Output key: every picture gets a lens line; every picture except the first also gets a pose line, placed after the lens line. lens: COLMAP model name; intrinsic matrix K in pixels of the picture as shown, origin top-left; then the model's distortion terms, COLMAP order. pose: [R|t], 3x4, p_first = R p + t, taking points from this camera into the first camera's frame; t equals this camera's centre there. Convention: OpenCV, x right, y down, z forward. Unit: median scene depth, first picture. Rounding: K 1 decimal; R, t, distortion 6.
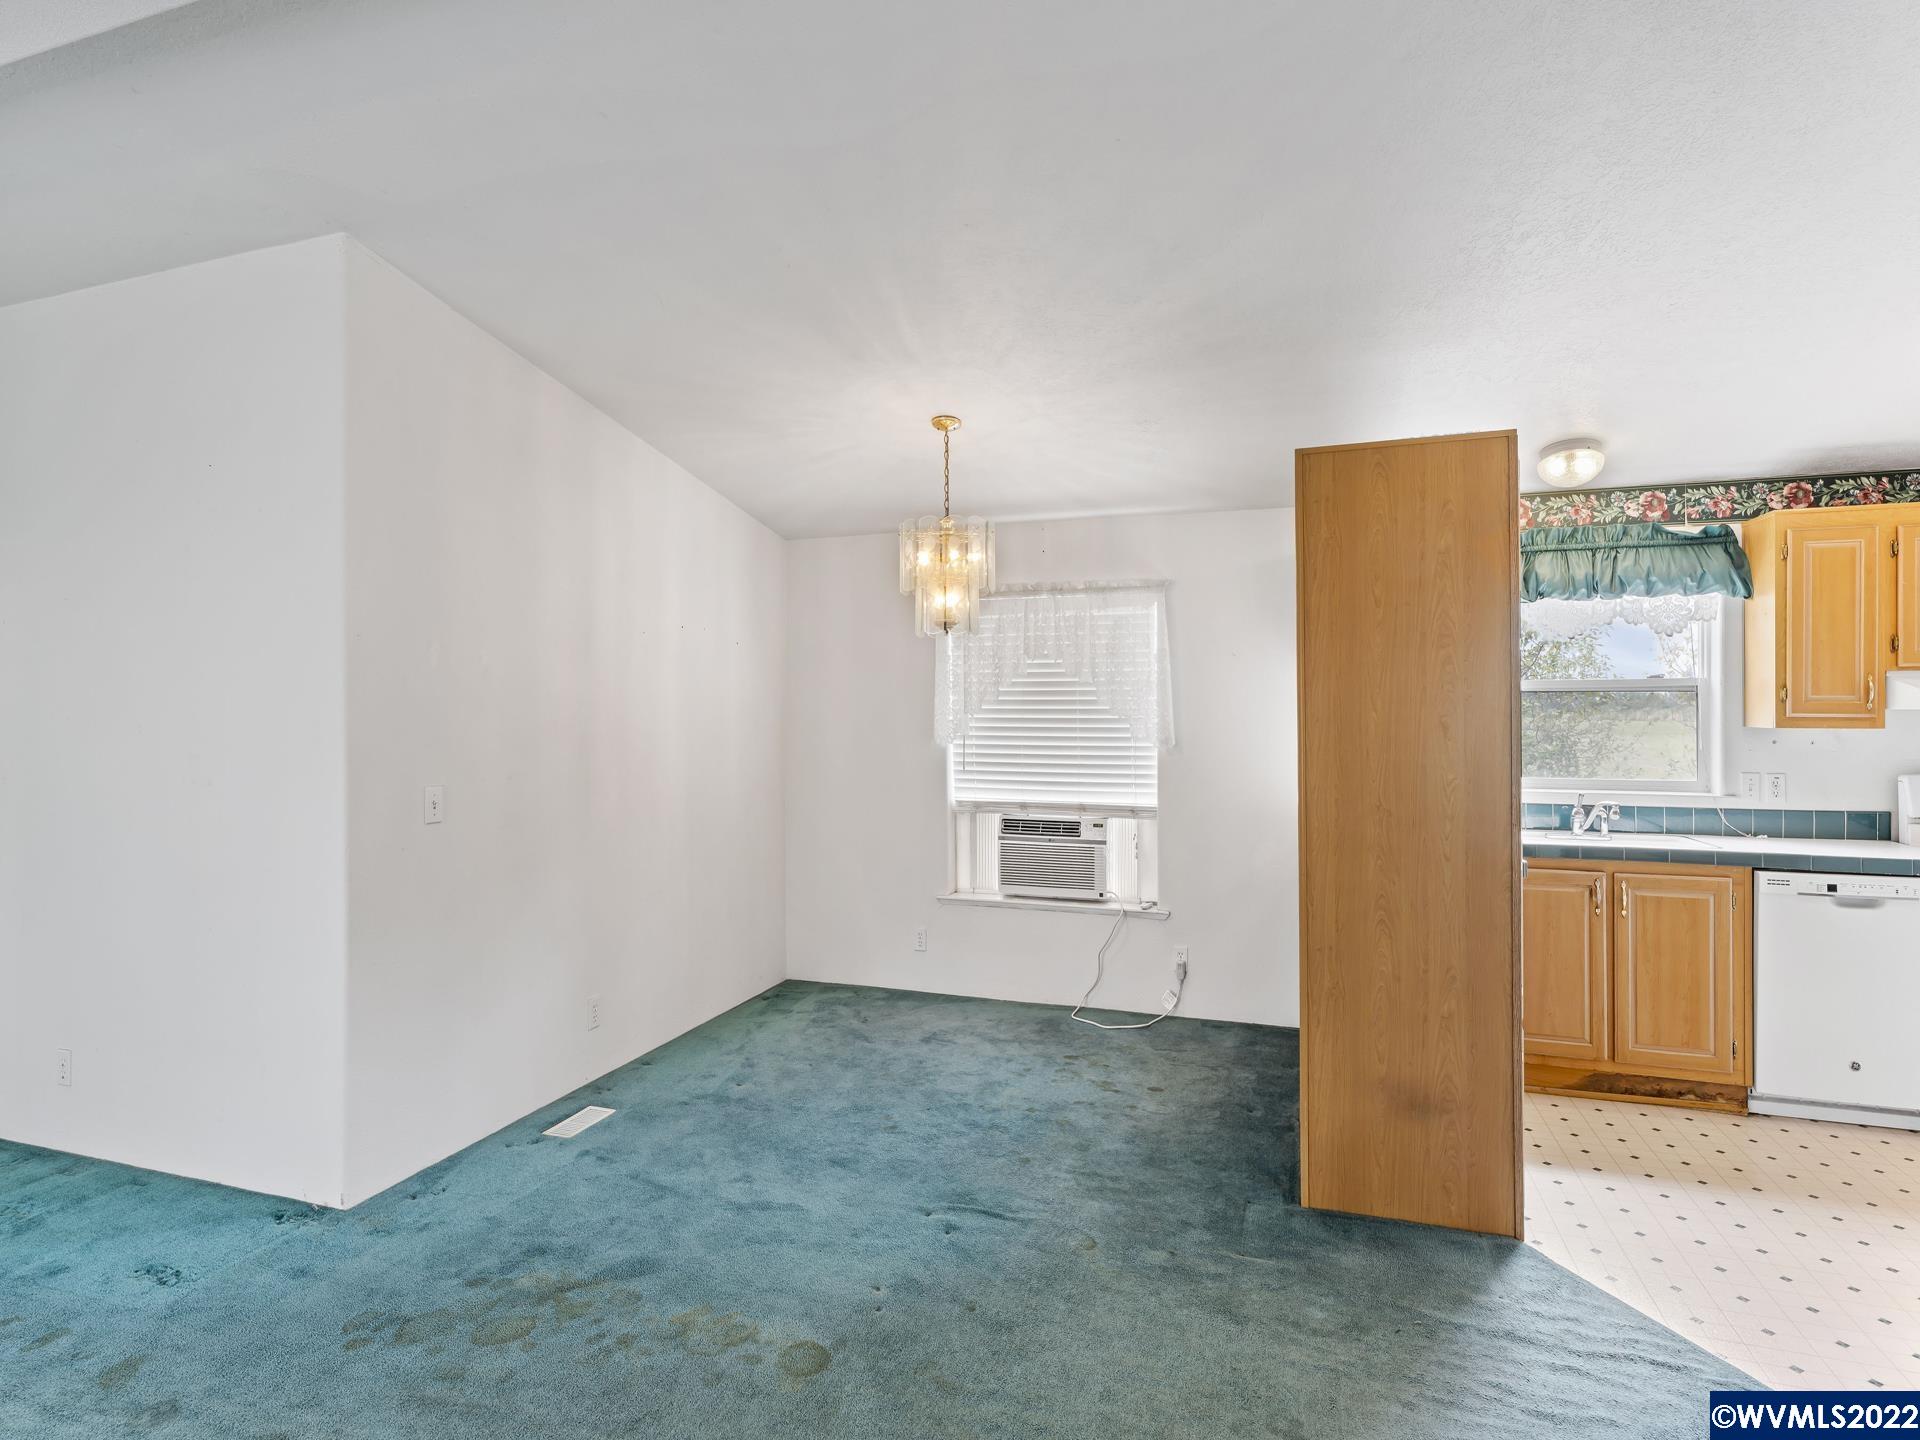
lens RADIAL K [[1010.8, 0, 960.0], [0, 1010.8, 714.9], [0, 0, 1]] dist [-0.004978, 0.000230]
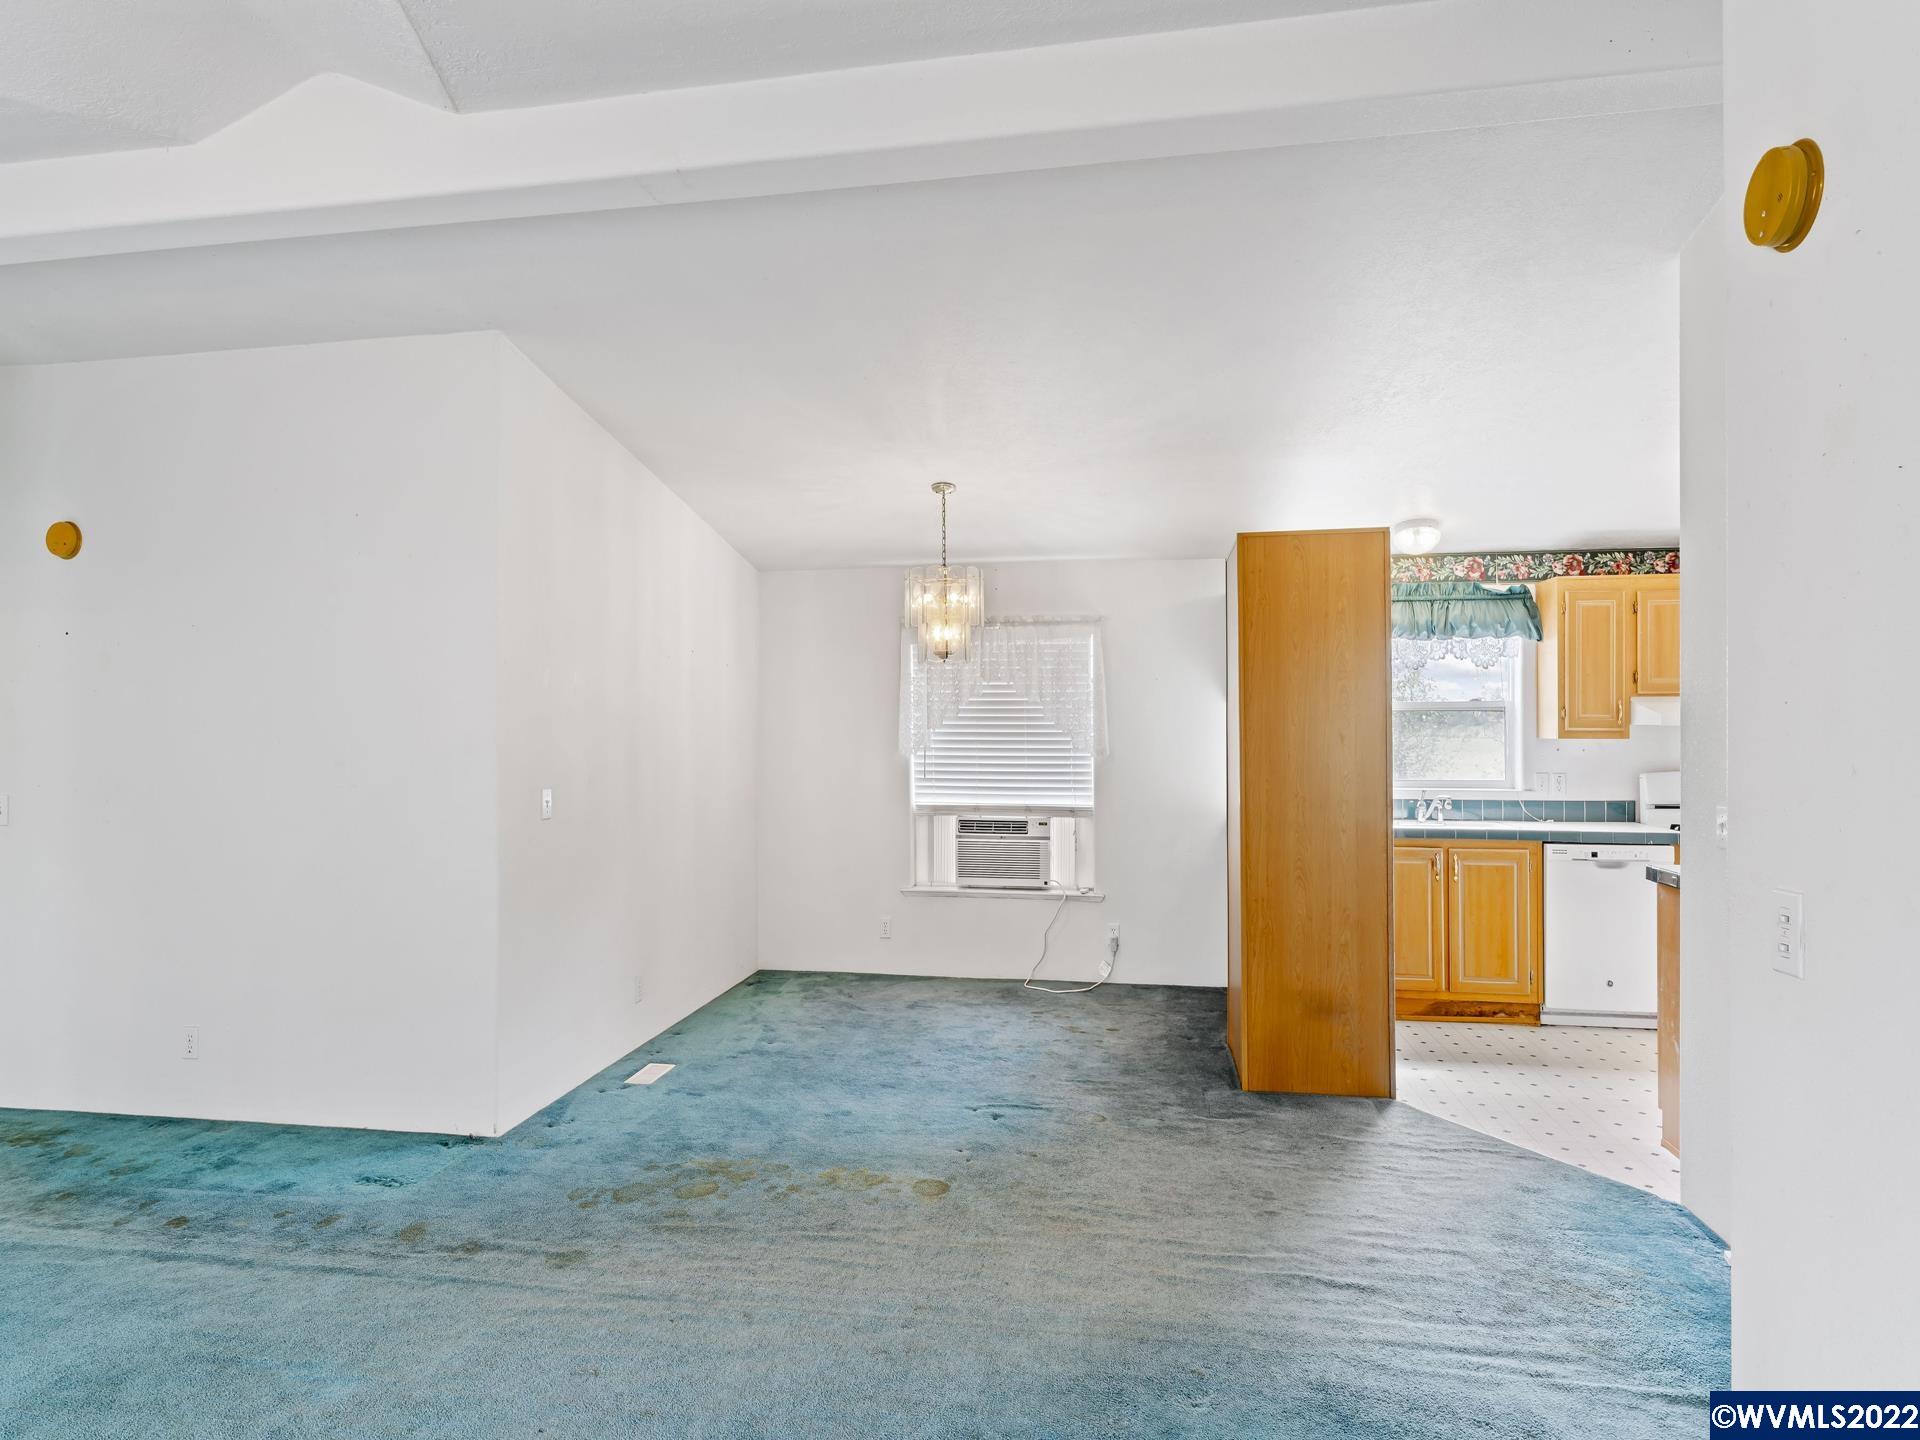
lens RADIAL K [[1101.1, 0, 957.6], [0, 1101.1, 725.8], [0, 0, 1]] dist [-0.001829, 0.000019]
pose [[0.985624, 0.001103, 0.168948, -0.225021], [0.000009, 0.999978, -0.006583, 0.005263], [-0.168952, 0.006490, 0.985603, -0.307846]]
